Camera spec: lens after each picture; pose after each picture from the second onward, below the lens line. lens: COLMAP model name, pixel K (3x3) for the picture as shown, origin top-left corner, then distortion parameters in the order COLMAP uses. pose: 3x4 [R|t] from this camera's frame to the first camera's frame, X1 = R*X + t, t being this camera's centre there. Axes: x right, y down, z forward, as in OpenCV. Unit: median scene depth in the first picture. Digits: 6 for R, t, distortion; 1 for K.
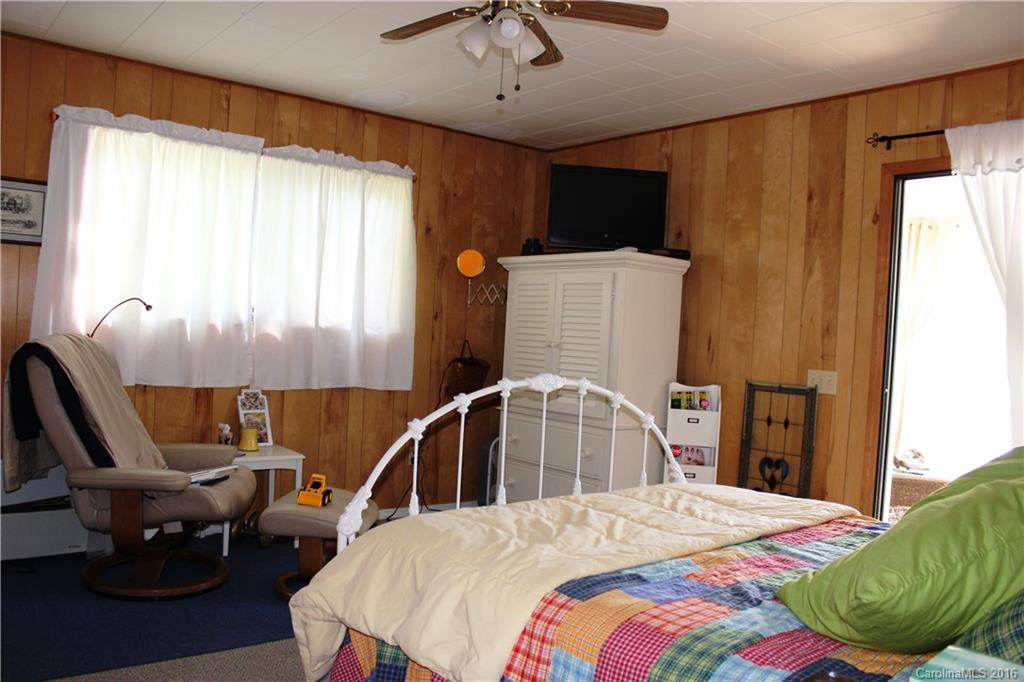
lens RADIAL K [[846.0, 0, 499.7], [0, 846.0, 347.2], [0, 0, 1]] dist [-0.173621, 0.151500]
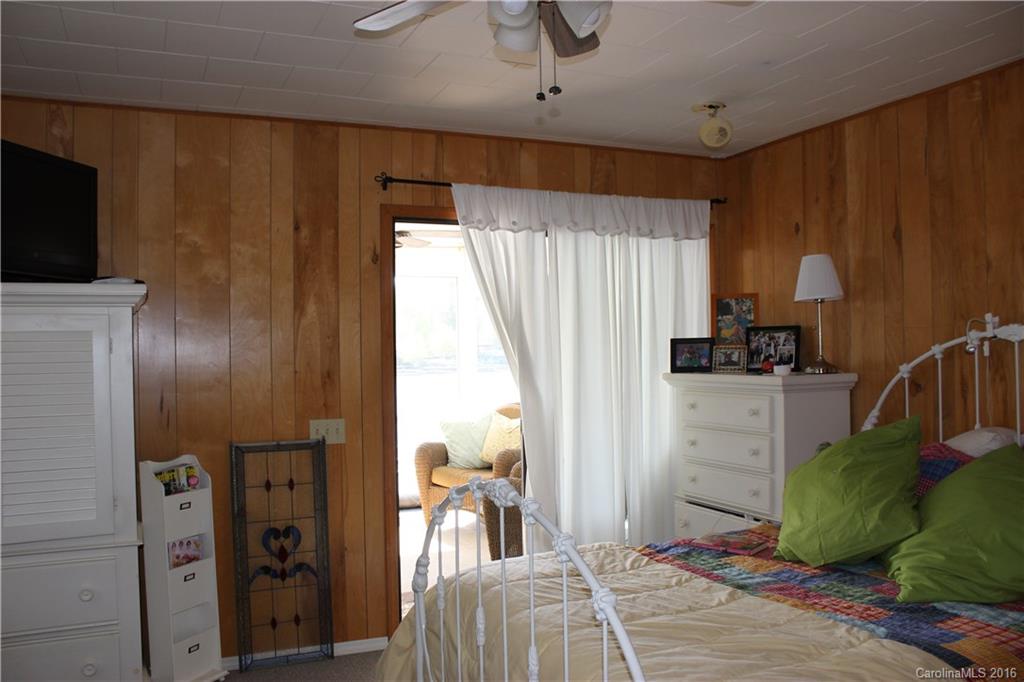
lens RADIAL K [[846.0, 0, 499.7], [0, 846.0, 347.2], [0, 0, 1]] dist [-0.173621, 0.151500]
pose [[0.228859, -0.053942, 0.971964, -0.461705], [0.047269, 0.997901, 0.044252, -0.083139], [-0.972311, 0.035817, 0.230928, 0.588010]]
